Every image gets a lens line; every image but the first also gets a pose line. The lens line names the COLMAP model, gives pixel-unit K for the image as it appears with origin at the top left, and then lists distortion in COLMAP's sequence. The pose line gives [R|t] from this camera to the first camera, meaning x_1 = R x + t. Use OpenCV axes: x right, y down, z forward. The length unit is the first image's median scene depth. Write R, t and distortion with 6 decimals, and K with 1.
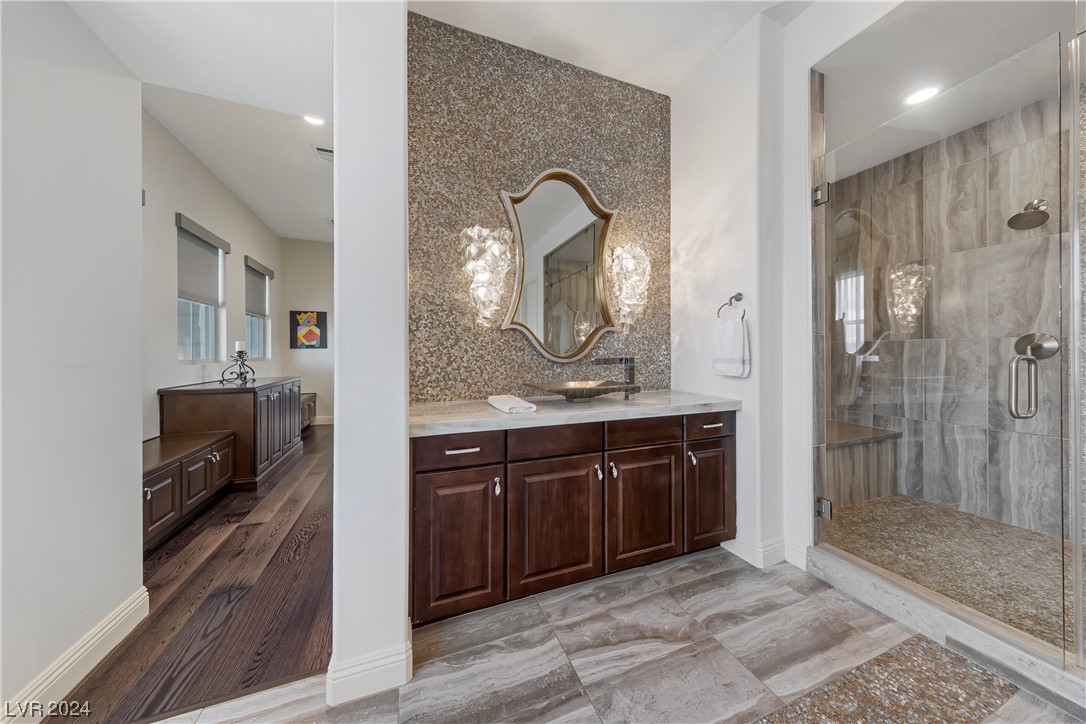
lens RADIAL K [[345.8, 0, 540.2], [0, 345.8, 353.9], [0, 0, 1]] dist [0.000600, 0.000196]
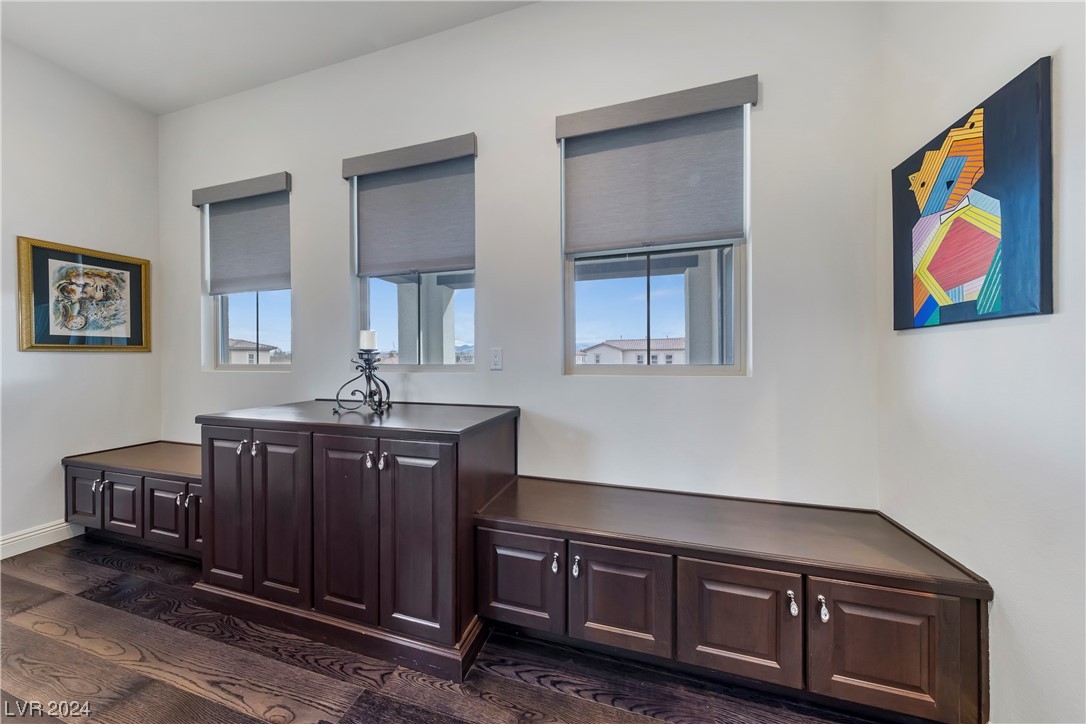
lens RADIAL K [[345.8, 0, 541.9], [0, 345.8, 358.5], [0, 0, 1]] dist [0.000600, 0.000196]
pose [[-0.608084, 0.015137, -0.793728, -0.341940], [0.006508, 0.999880, 0.014083, -0.000691], [0.793846, 0.003398, -0.608109, 0.840643]]
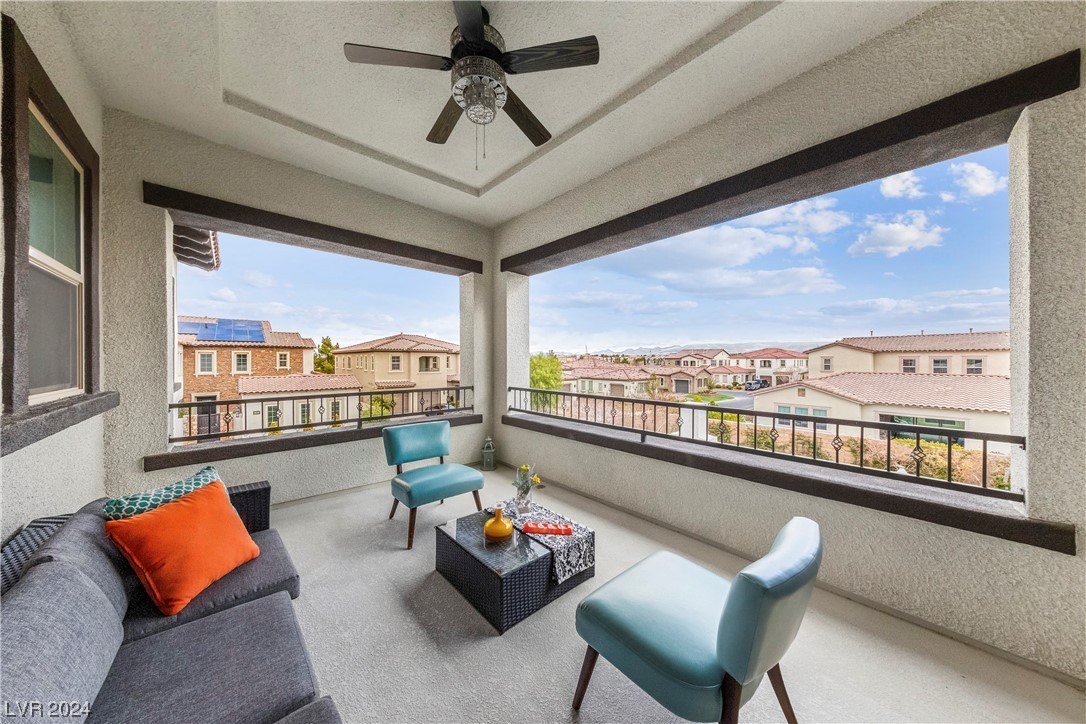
lens RADIAL K [[345.8, 0, 542.6], [0, 345.8, 359.7], [0, 0, 1]] dist [0.000600, 0.000196]
pose [[-0.930281, 0.009489, -0.366724, -0.453747], [0.007246, 0.999946, 0.007494, -0.005726], [0.366775, 0.004314, -0.930300, 0.803951]]
